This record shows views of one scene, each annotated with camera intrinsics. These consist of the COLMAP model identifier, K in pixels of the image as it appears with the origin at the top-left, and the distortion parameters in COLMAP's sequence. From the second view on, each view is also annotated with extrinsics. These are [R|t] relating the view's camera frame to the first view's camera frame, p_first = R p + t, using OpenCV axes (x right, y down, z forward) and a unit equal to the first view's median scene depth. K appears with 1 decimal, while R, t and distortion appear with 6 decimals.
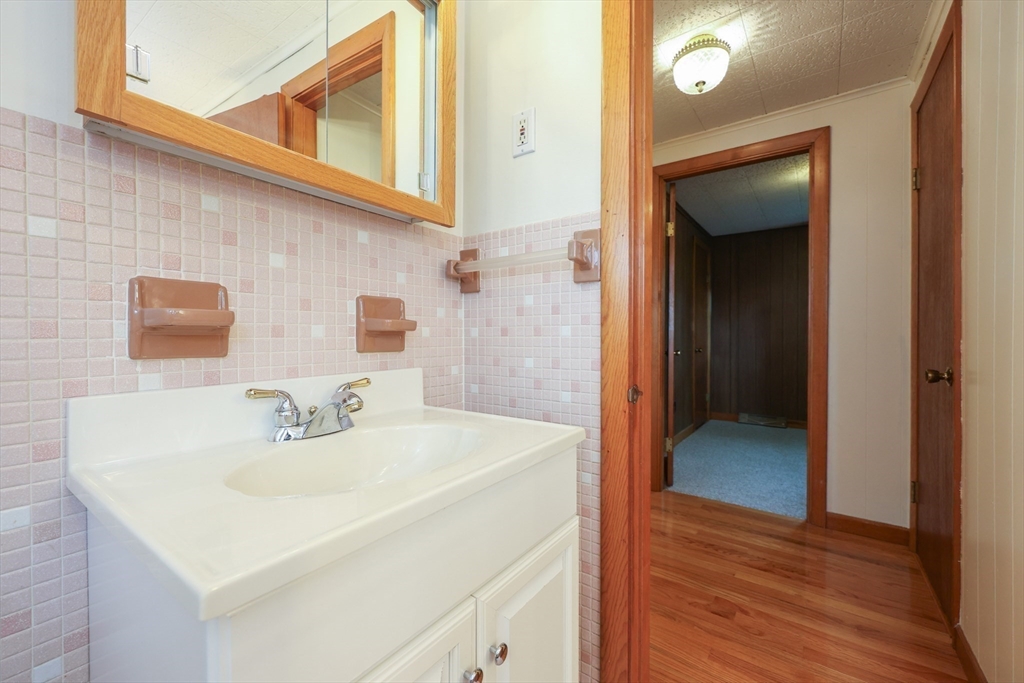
lens RADIAL K [[437.4, 0, 508.3], [0, 437.4, 344.1], [0, 0, 1]] dist [-0.003190, 0.000370]
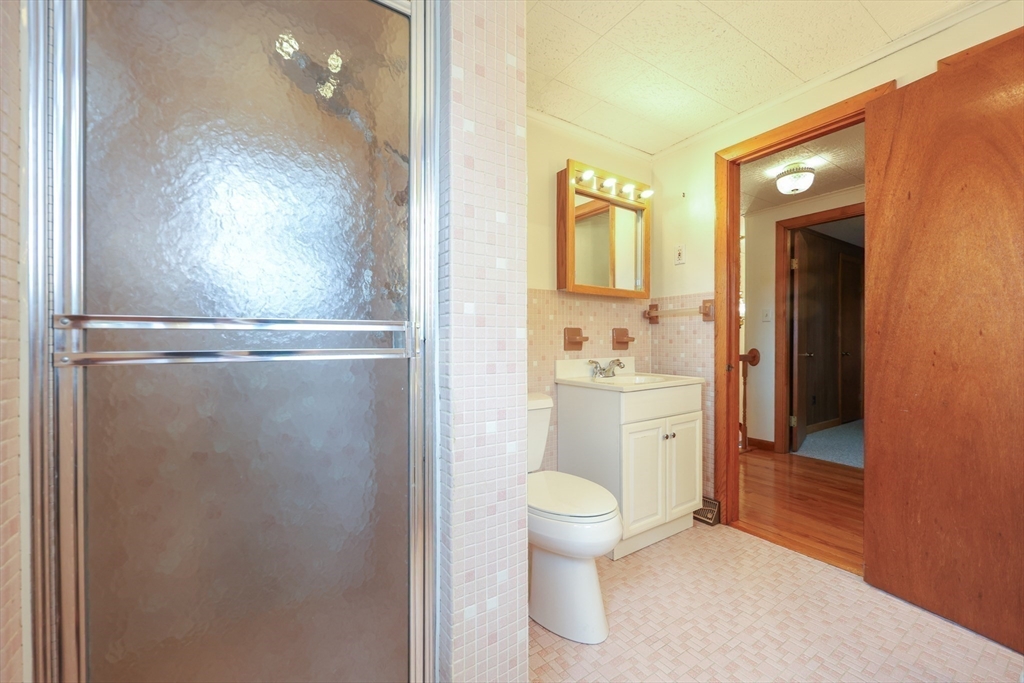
lens RADIAL K [[437.4, 0, 498.7], [0, 437.4, 342.9], [0, 0, 1]] dist [-0.003190, 0.000370]
pose [[0.938907, 0.000788, -0.344171, -0.073866], [-0.004424, 0.999942, -0.009777, 0.006359], [0.344143, 0.010703, 0.938856, -1.610139]]
